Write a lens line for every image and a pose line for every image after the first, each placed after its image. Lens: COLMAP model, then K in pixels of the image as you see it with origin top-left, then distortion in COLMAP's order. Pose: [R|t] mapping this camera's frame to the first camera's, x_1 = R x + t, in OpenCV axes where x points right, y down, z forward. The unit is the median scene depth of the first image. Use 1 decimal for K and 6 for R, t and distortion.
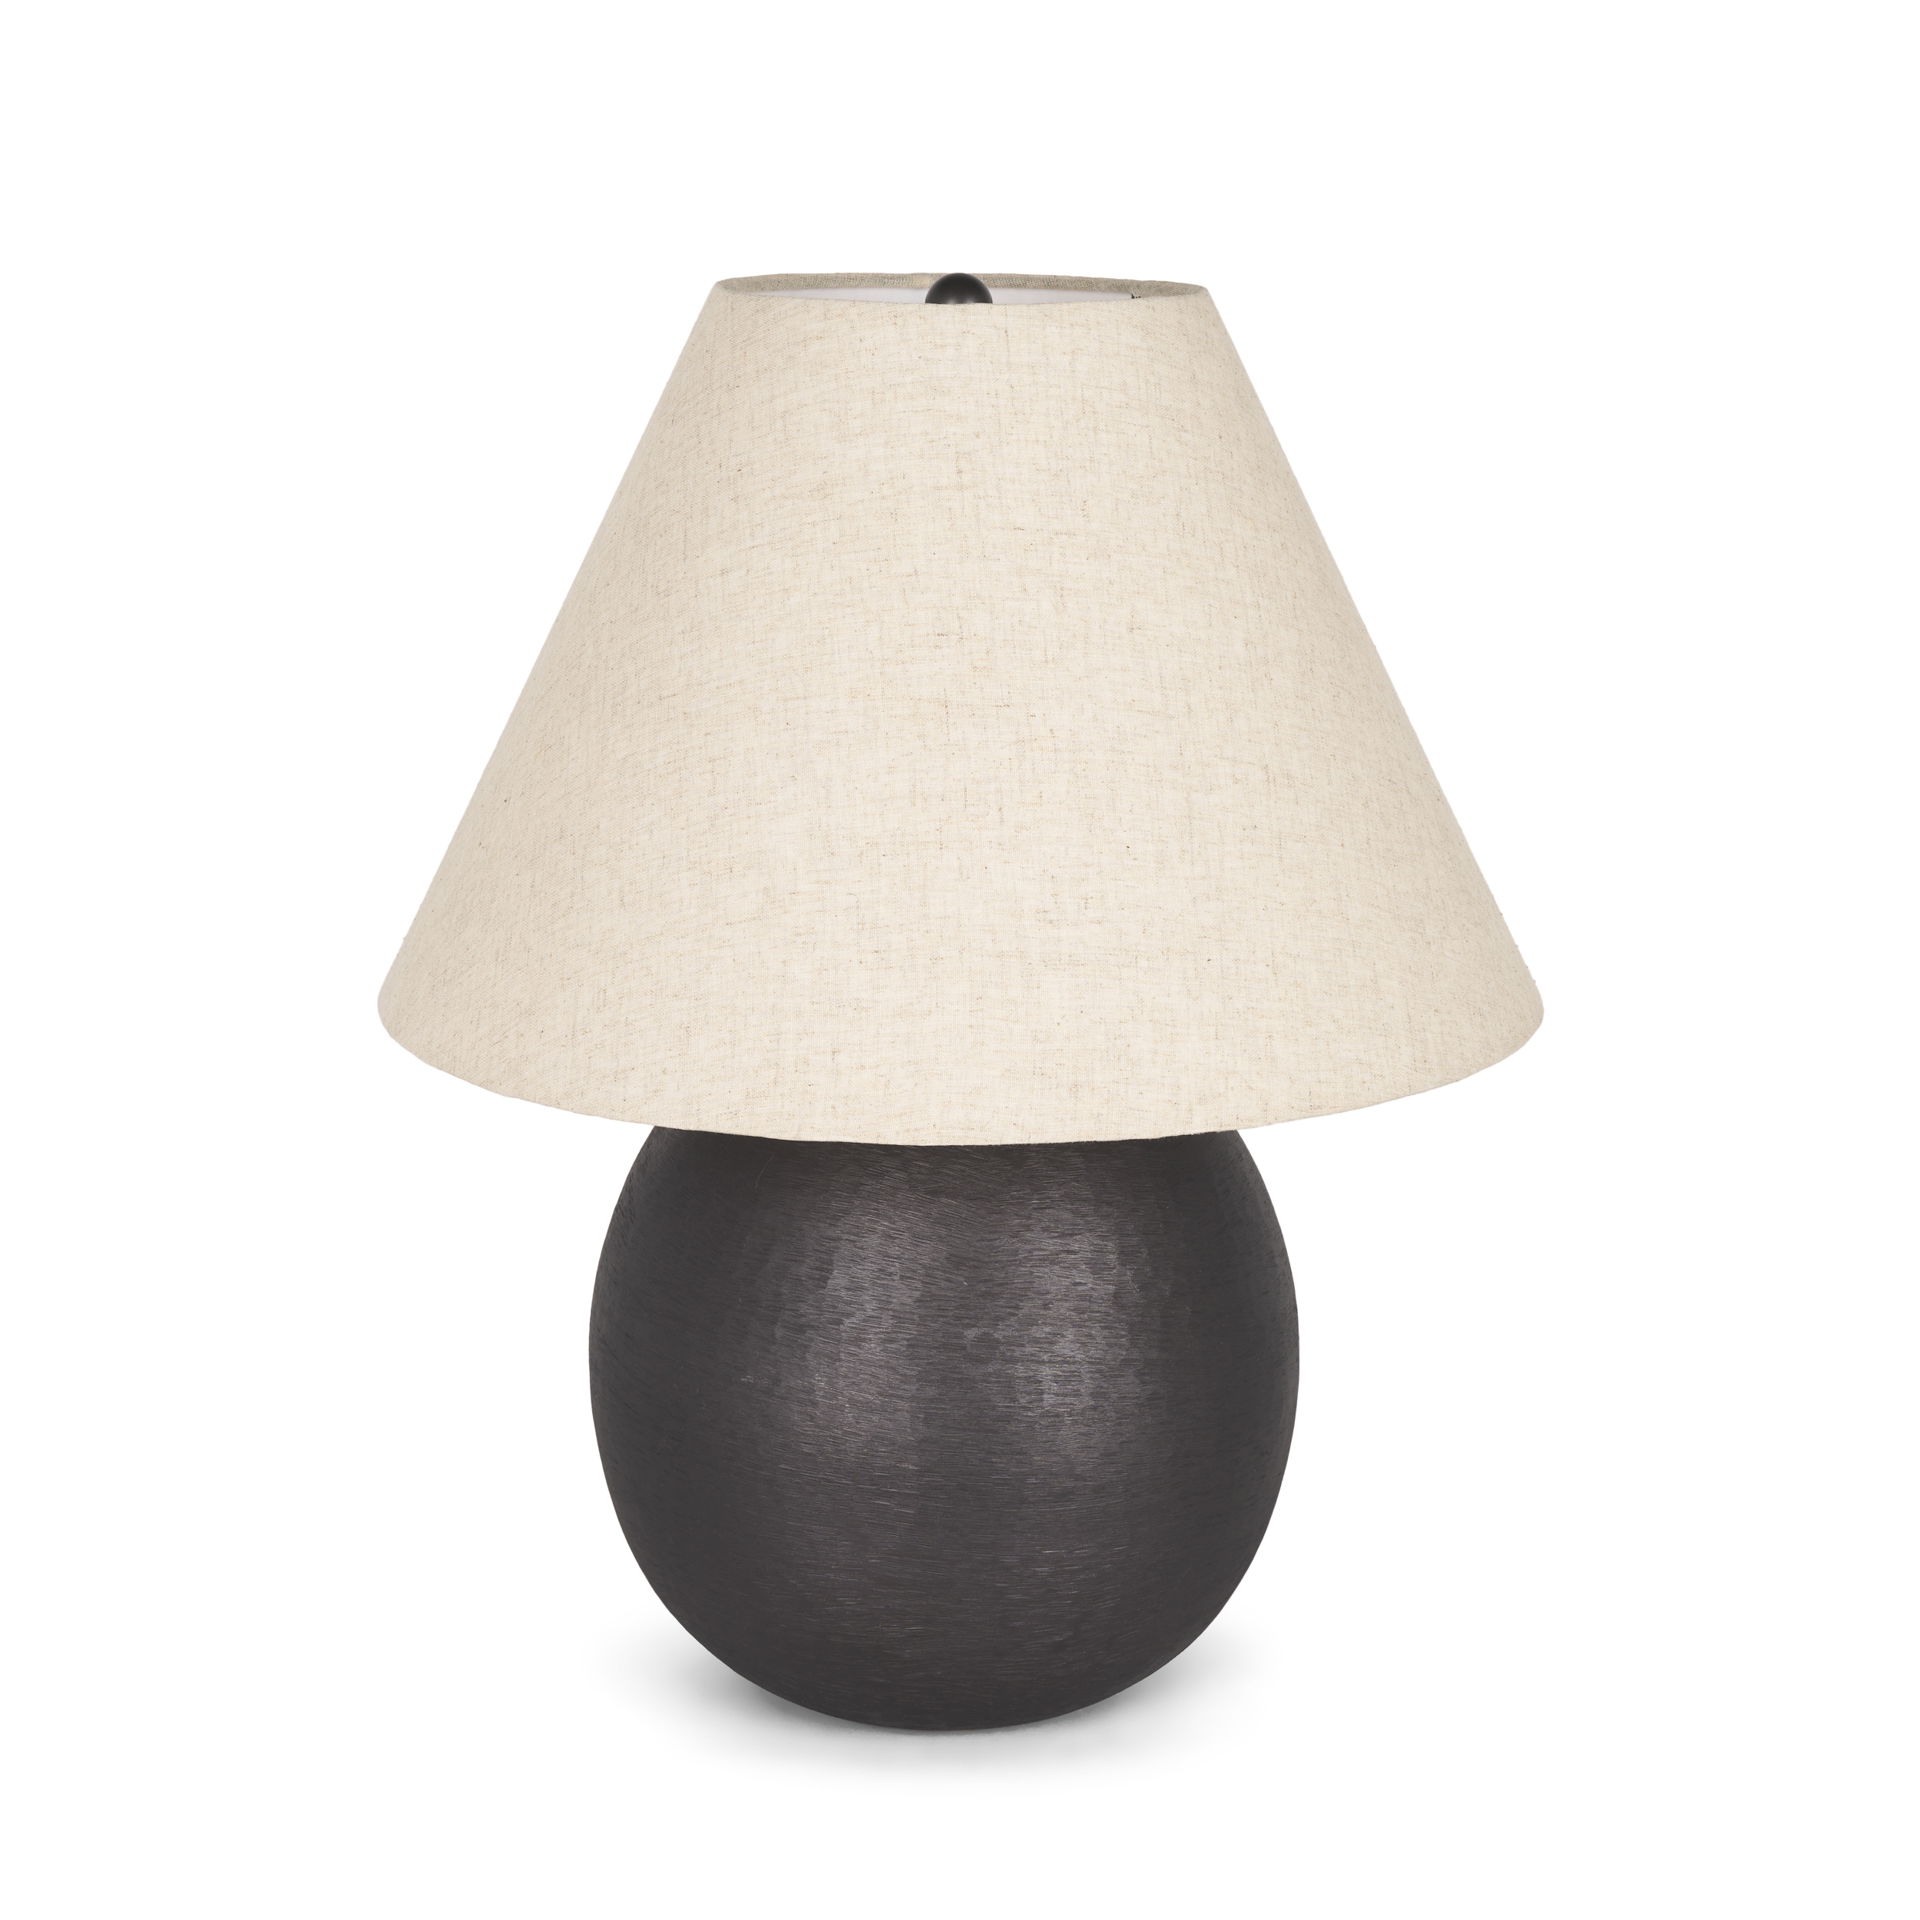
lens RADIAL K [[4434.8, 0, 960.4], [0, 4434.8, 962.3], [0, 0, 1]] dist [0.017850, 0.000000]
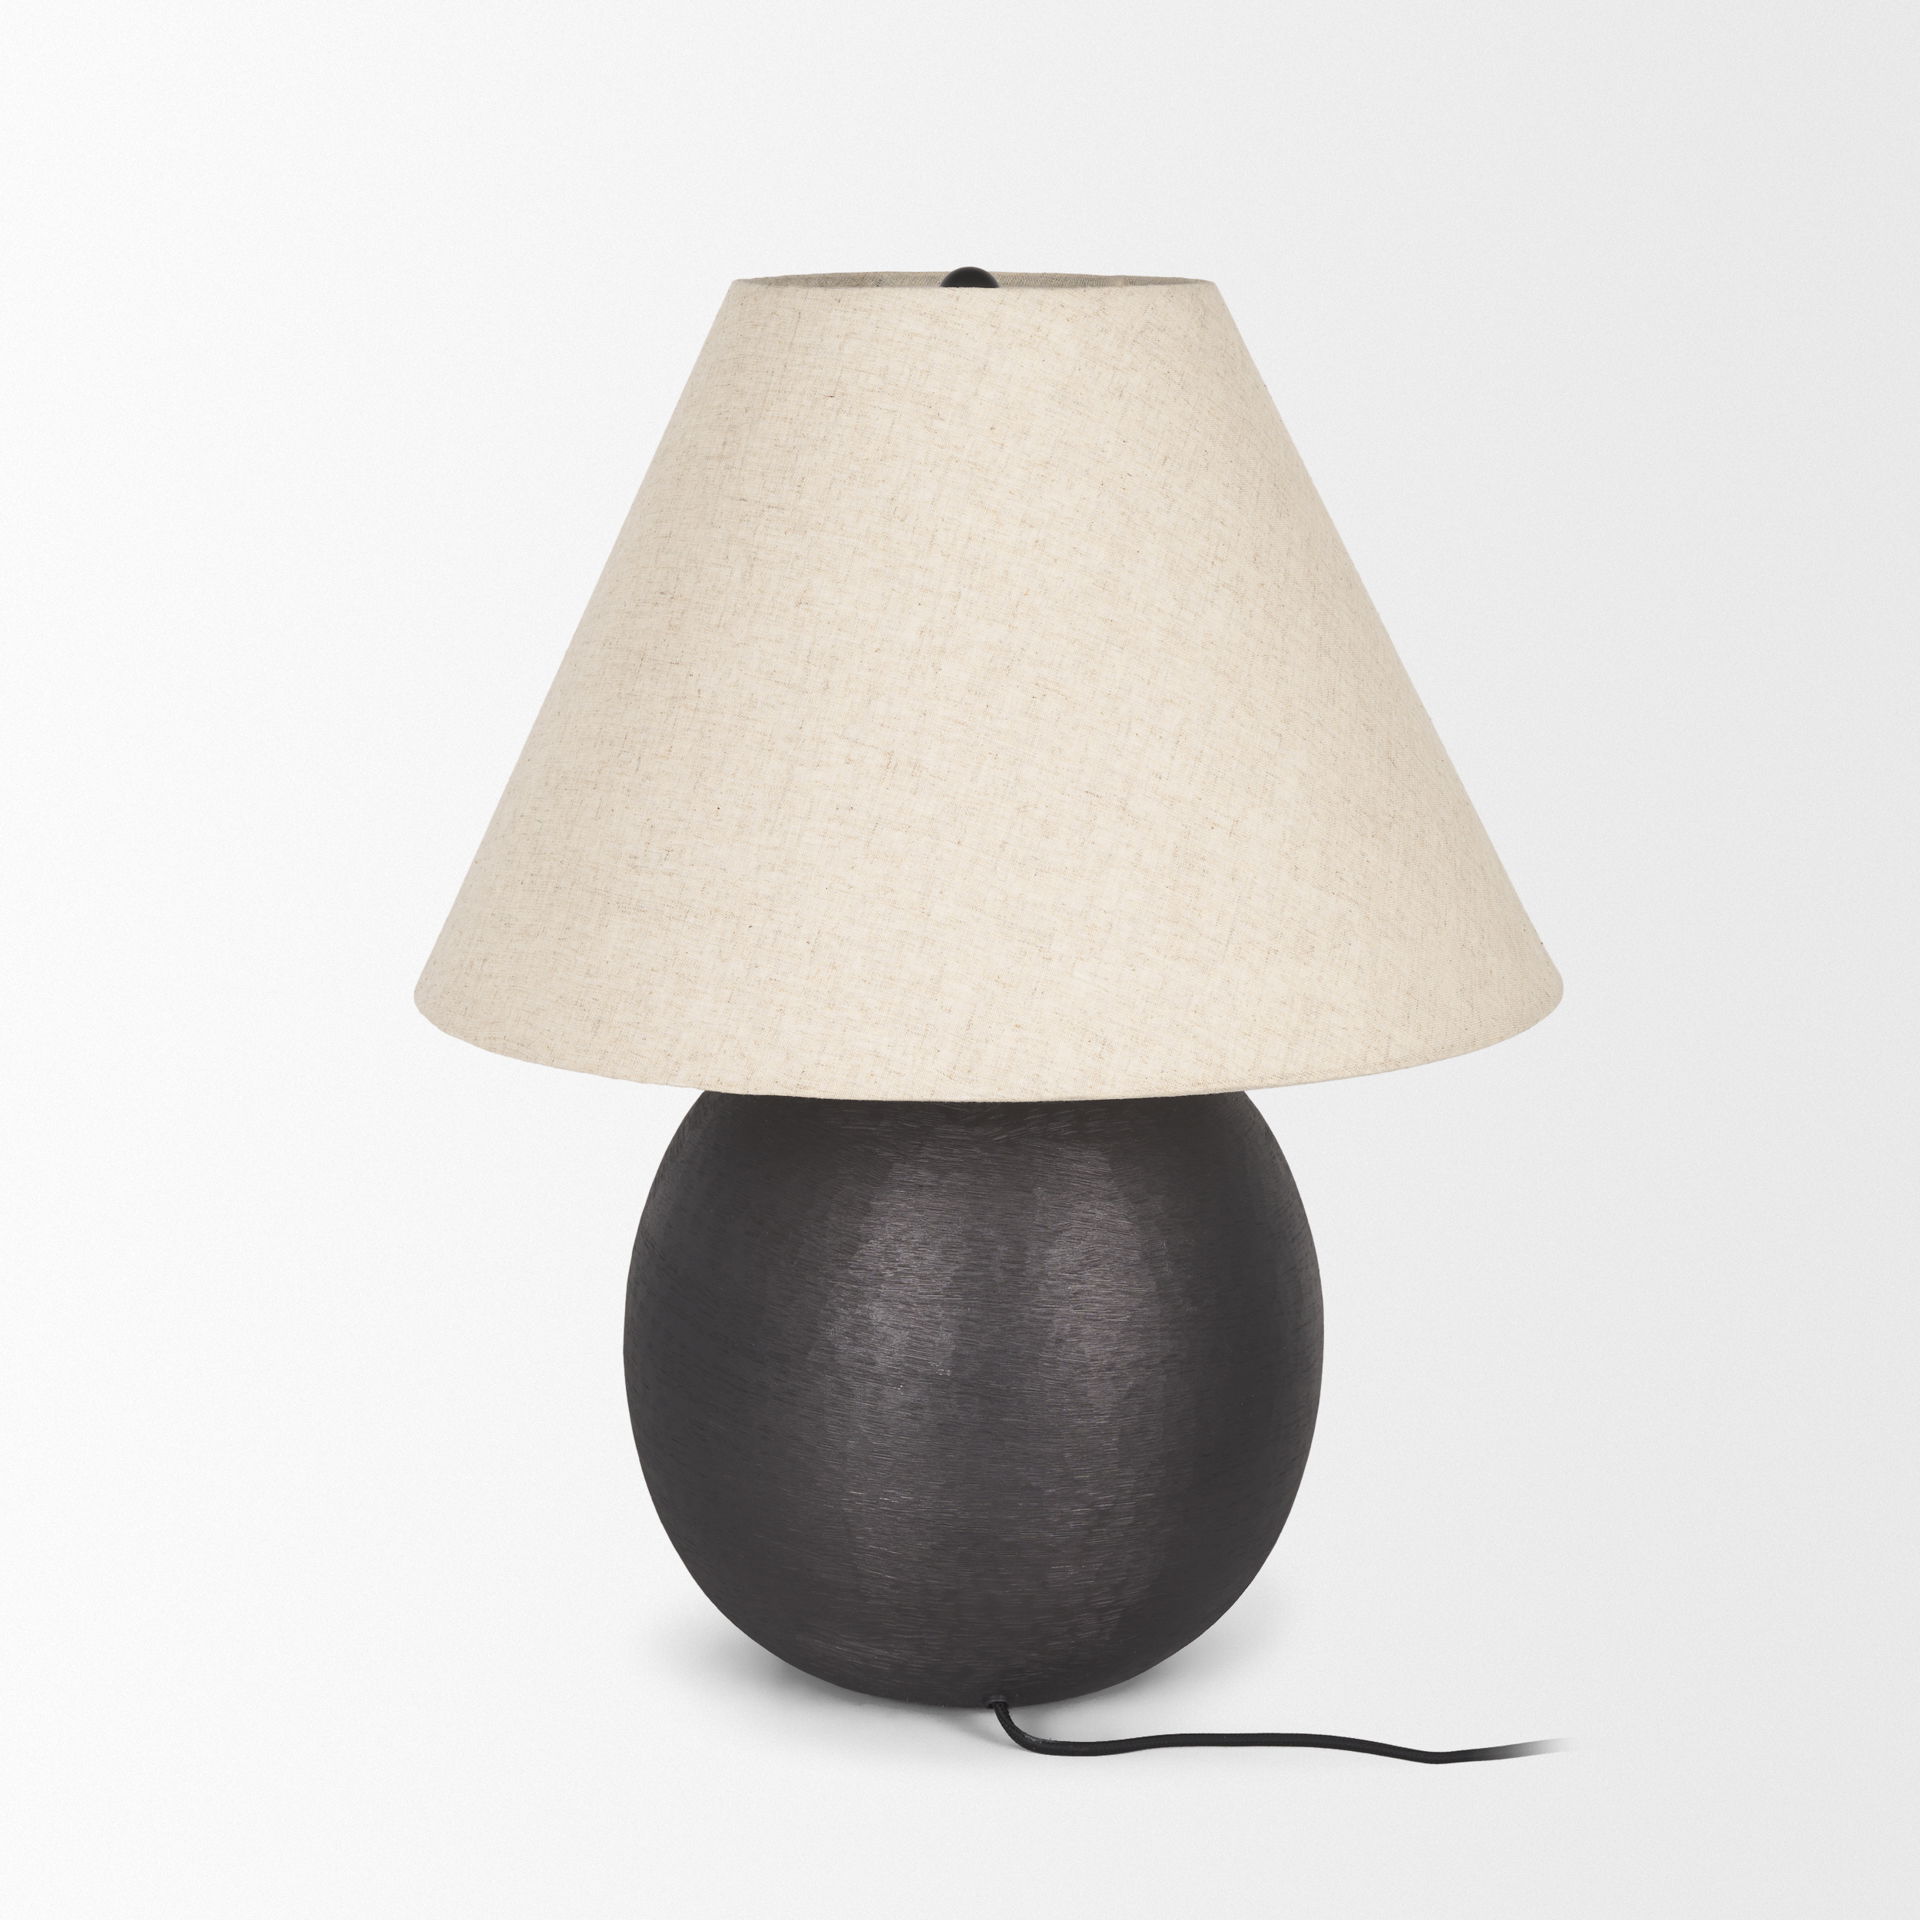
lens RADIAL K [[4434.8, 0, 952.6], [0, 4434.8, 961.9], [0, 0, 1]] dist [0.017850, 0.000000]
pose [[0.632934, 0.134708, -0.762397, 0.850115], [-0.157473, 0.986561, 0.043583, -0.043579], [0.758022, 0.092471, 0.645640, 0.372760]]
